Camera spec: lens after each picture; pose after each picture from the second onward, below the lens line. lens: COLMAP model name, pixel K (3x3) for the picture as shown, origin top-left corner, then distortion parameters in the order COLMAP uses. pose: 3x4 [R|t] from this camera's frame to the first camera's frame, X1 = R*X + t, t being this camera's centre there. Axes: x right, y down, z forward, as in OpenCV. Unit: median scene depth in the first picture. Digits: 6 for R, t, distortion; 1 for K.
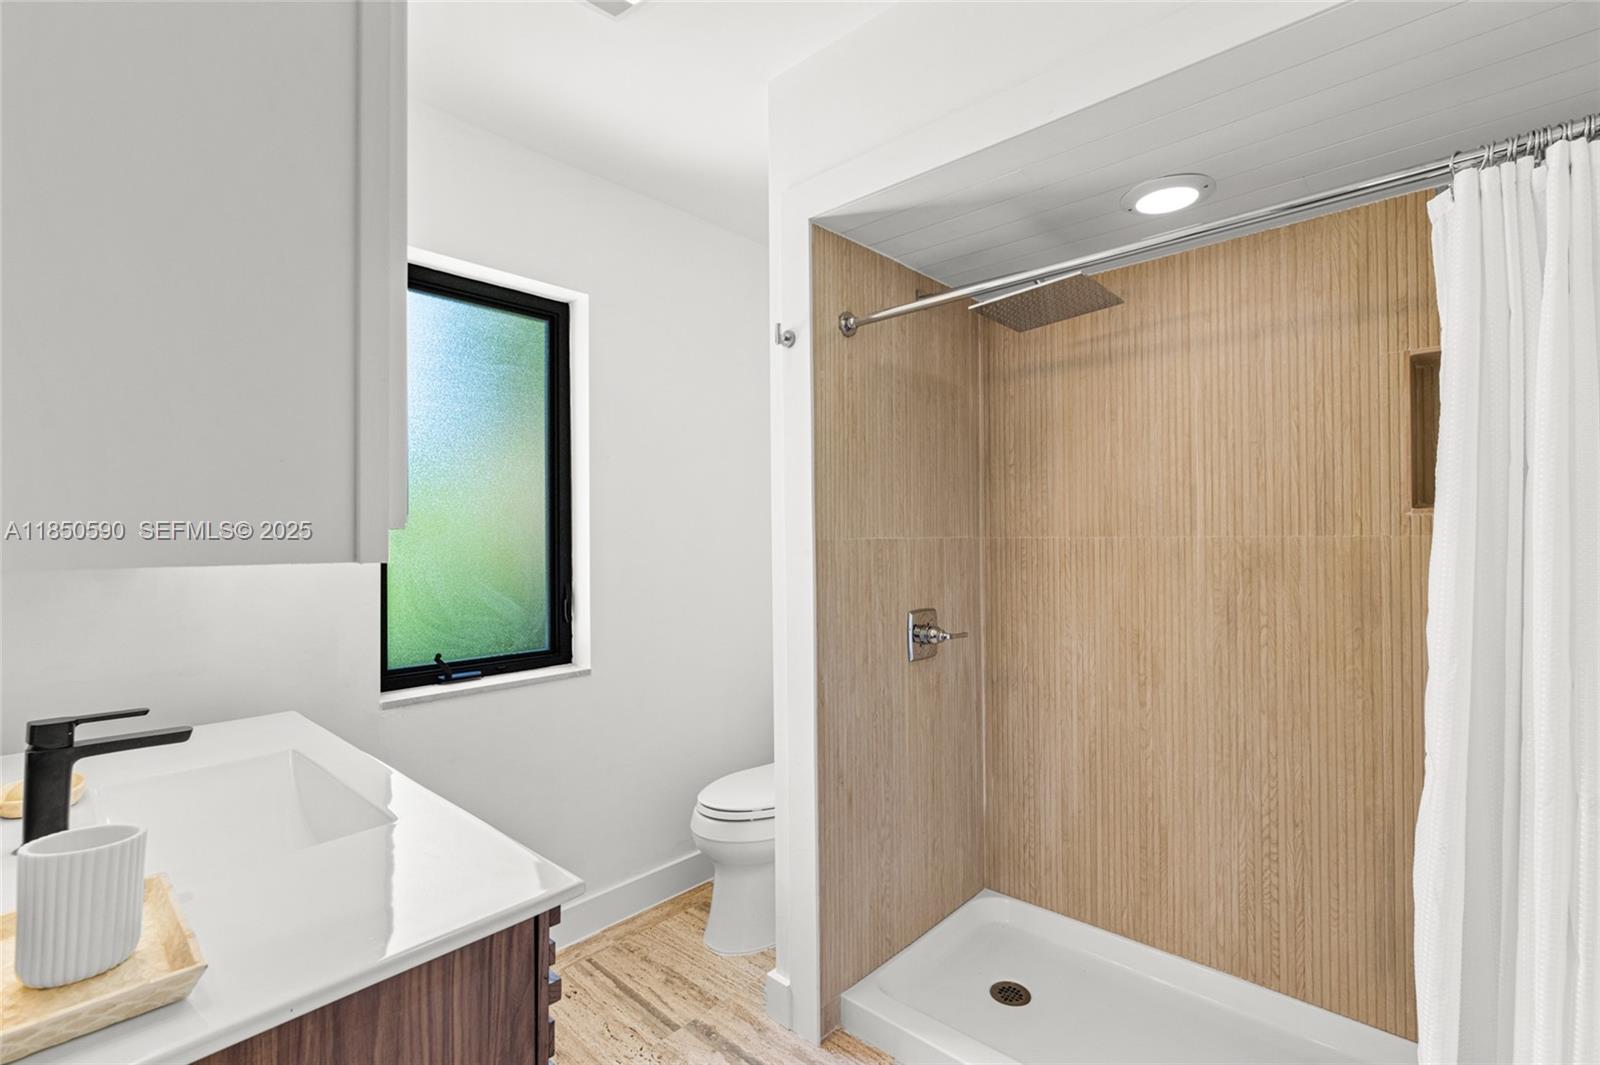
lens RADIAL K [[729.2, 0, 795.9], [0, 729.2, 541.3], [0, 0, 1]] dist [0.000820, 0.000449]
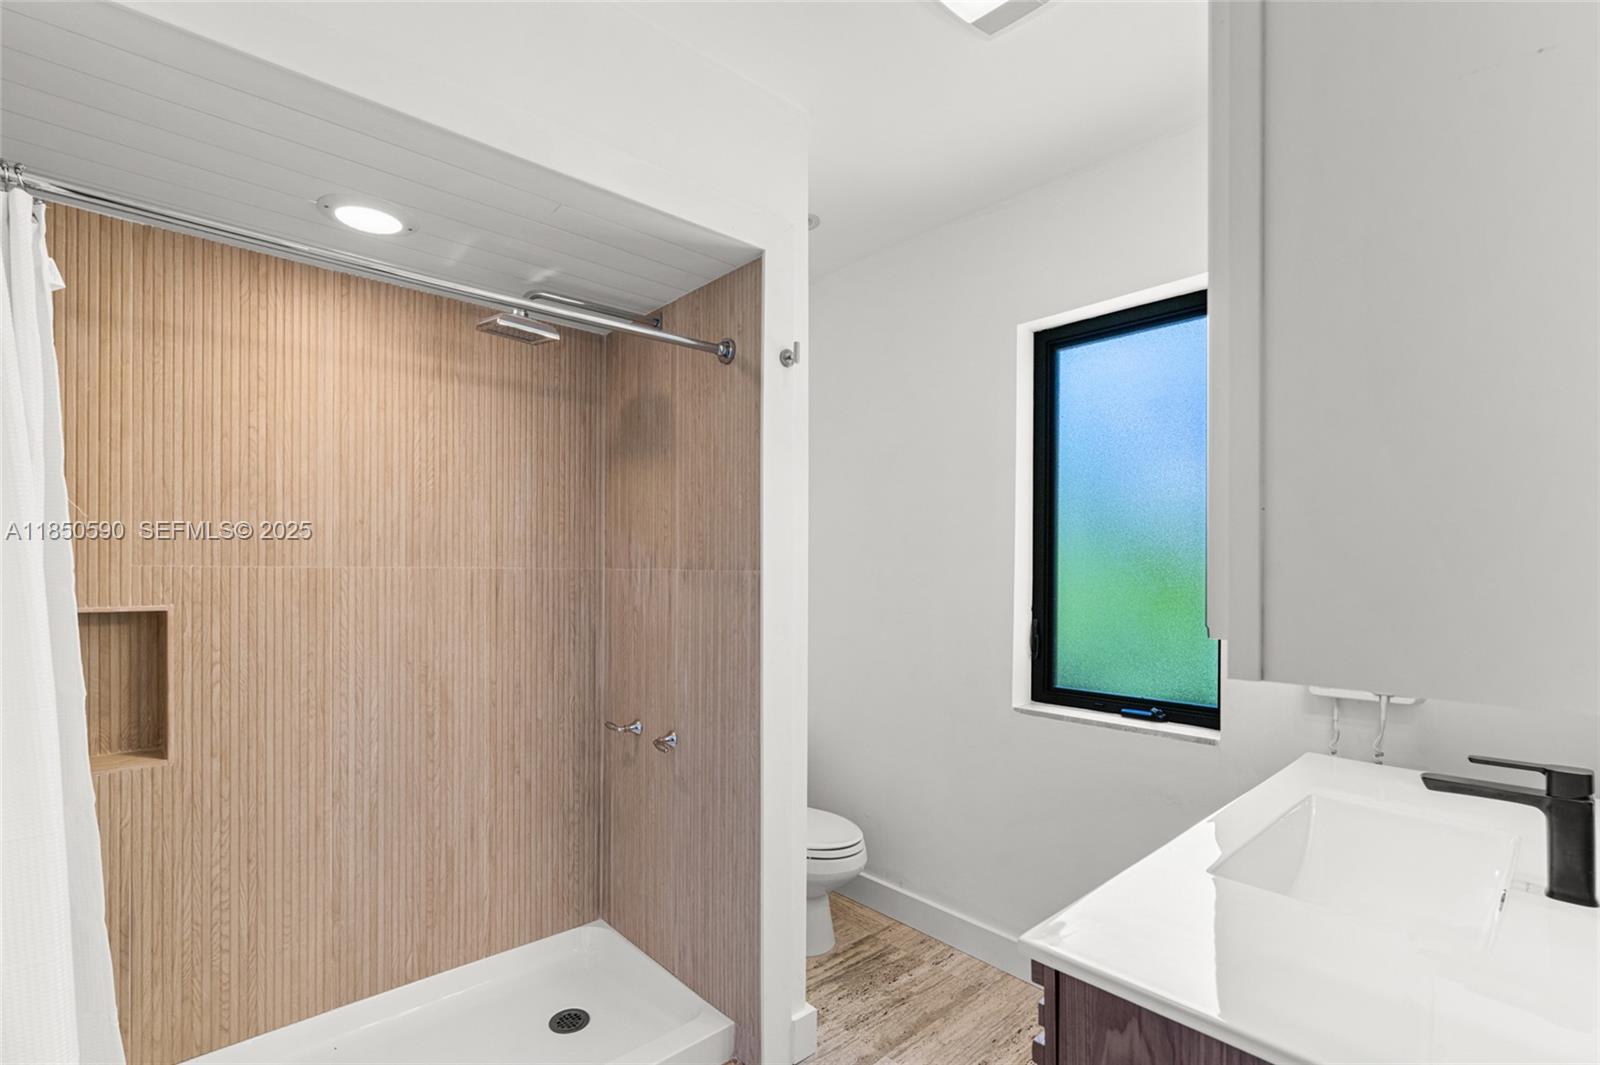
lens RADIAL K [[729.2, 0, 765.3], [0, 729.2, 566.0], [0, 0, 1]] dist [0.000820, 0.000449]
pose [[0.103701, 0.014462, 0.994503, -0.382763], [-0.006740, 0.999882, -0.013837, 0.001726], [-0.994586, -0.005268, 0.103786, 0.359303]]
